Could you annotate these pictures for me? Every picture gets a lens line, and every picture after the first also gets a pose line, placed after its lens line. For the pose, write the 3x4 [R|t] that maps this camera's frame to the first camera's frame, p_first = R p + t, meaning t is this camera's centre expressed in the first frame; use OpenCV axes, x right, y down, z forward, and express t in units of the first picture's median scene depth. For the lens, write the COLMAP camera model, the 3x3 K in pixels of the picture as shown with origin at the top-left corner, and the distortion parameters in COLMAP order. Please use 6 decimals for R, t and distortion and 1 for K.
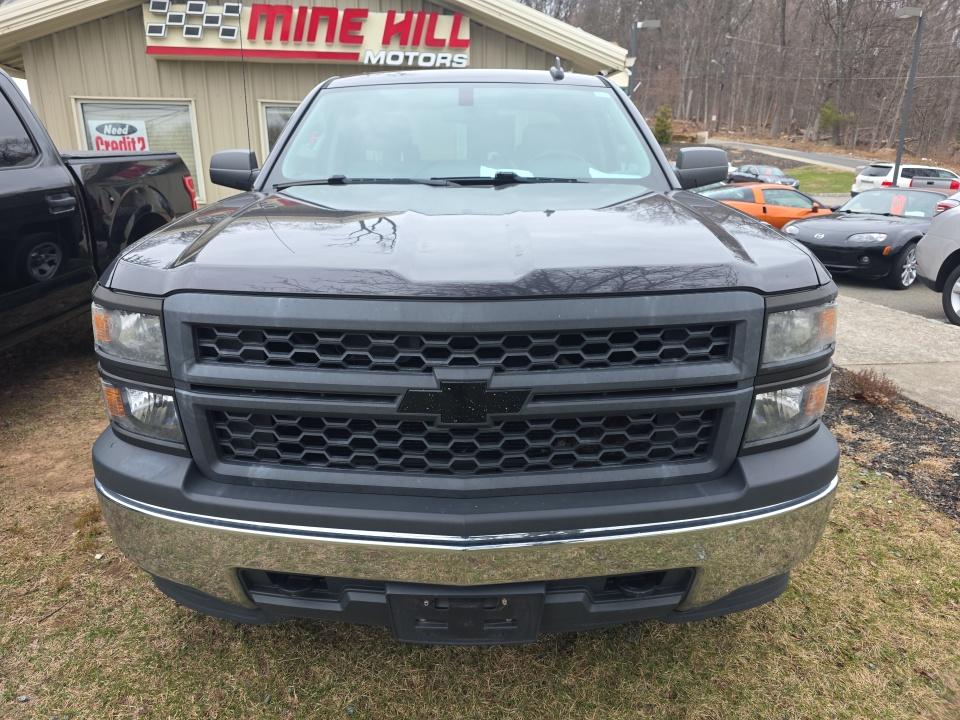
lens RADIAL K [[636.6, 0, 468.2], [0, 636.6, 338.4], [0, 0, 1]] dist [0.022345, -0.006904]
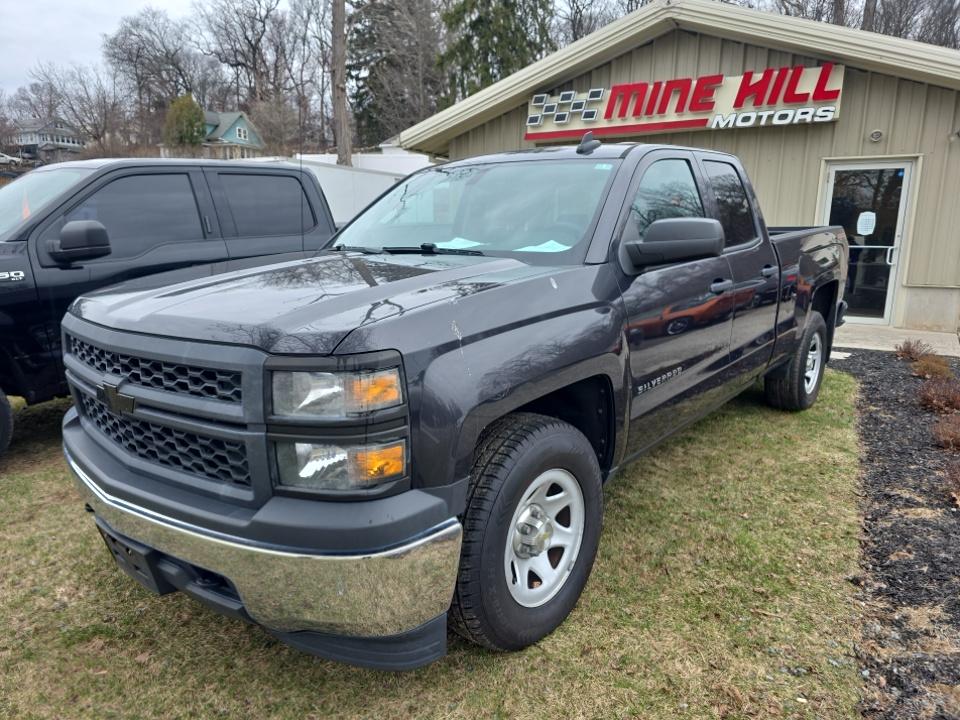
lens RADIAL K [[636.6, 0, 486.5], [0, 636.6, 354.9], [0, 0, 1]] dist [0.022345, -0.006904]
pose [[0.778782, 0.121442, -0.615427, 0.224678], [-0.162909, 0.986574, -0.011470, -0.017800], [0.605772, 0.109191, 0.788110, 0.050209]]
